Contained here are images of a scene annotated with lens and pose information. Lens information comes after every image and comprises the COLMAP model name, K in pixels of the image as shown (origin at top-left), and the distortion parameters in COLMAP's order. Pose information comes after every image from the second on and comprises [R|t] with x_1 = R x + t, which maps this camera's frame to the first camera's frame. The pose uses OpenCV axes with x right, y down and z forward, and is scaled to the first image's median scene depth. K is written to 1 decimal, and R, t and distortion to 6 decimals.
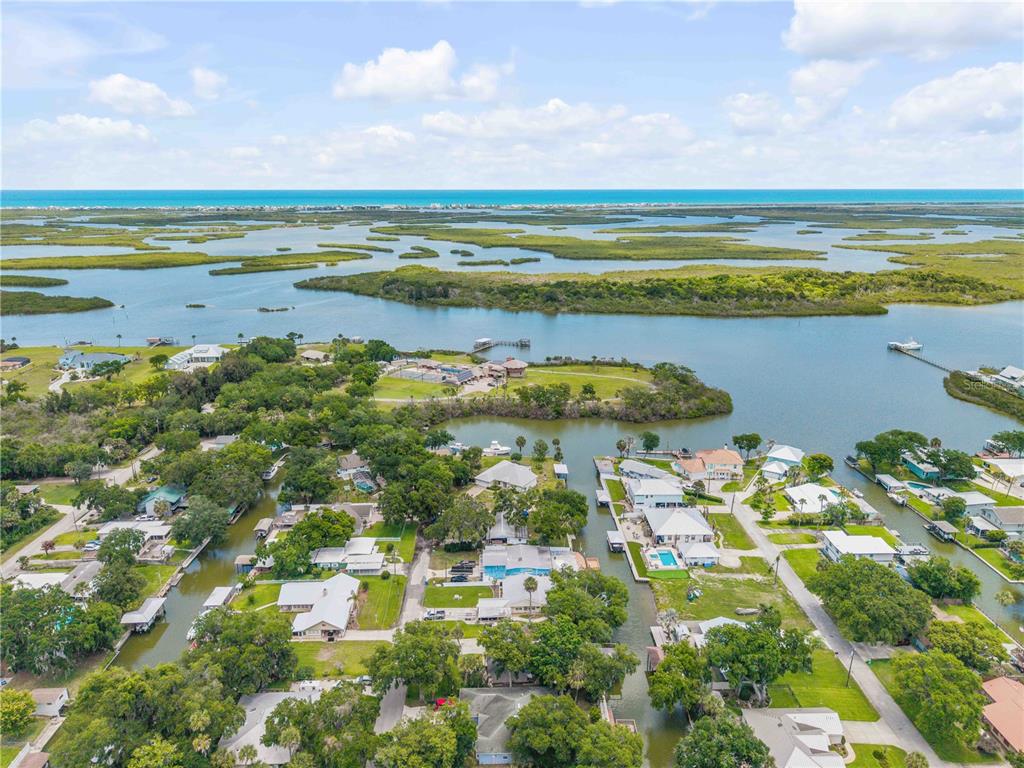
lens RADIAL K [[681.2, 0, 515.0], [0, 681.2, 380.8], [0, 0, 1]] dist [0.062598, -0.089079]
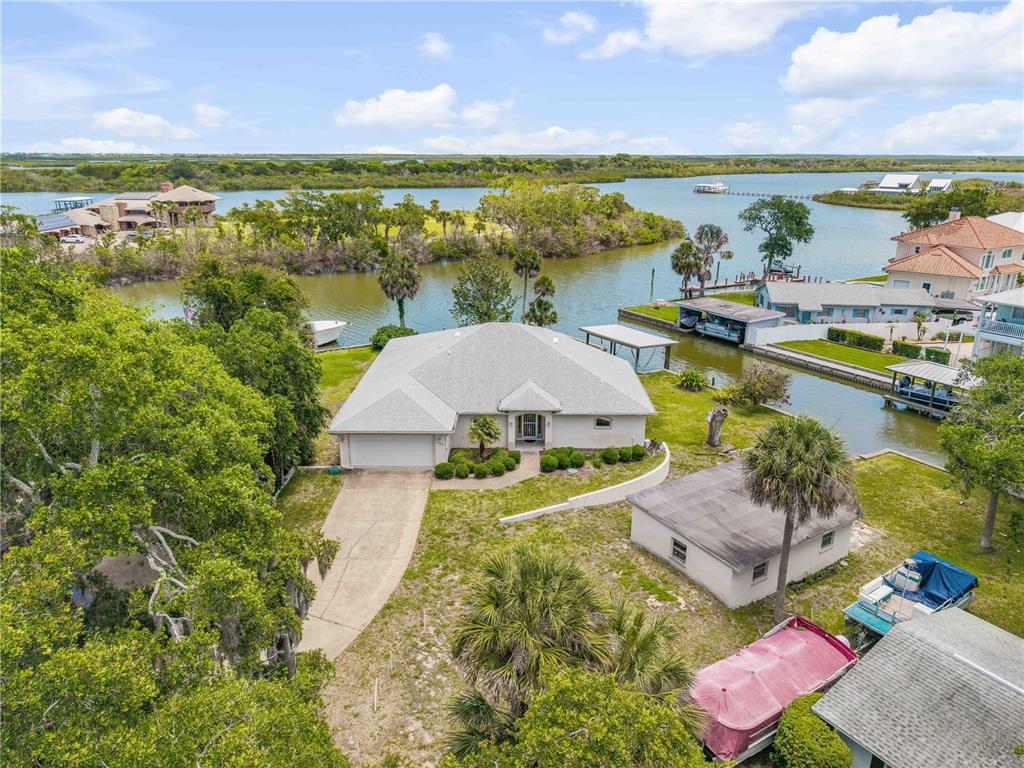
lens RADIAL K [[686.3, 0, 512.9], [0, 686.3, 385.3], [0, 0, 1]] dist [0.014892, -0.013507]
pose [[0.845556, -0.169345, 0.506318, -0.073477], [0.143335, 0.985550, 0.090260, 0.090964], [-0.514287, -0.003747, 0.857610, 0.619644]]
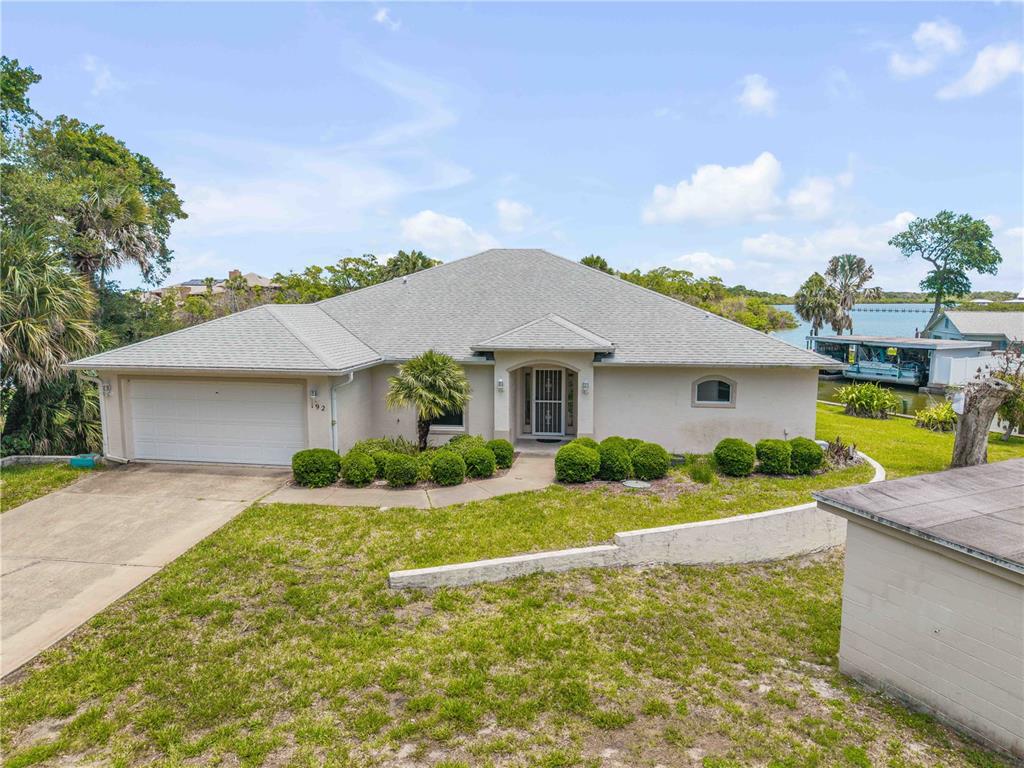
lens RADIAL K [[686.3, 0, 512.9], [0, 686.3, 385.3], [0, 0, 1]] dist [0.014892, -0.013507]
pose [[0.909329, -0.052239, 0.412785, -0.035178], [0.111708, 0.986315, -0.121263, 0.114940], [-0.400801, 0.156379, 0.902720, 0.674208]]
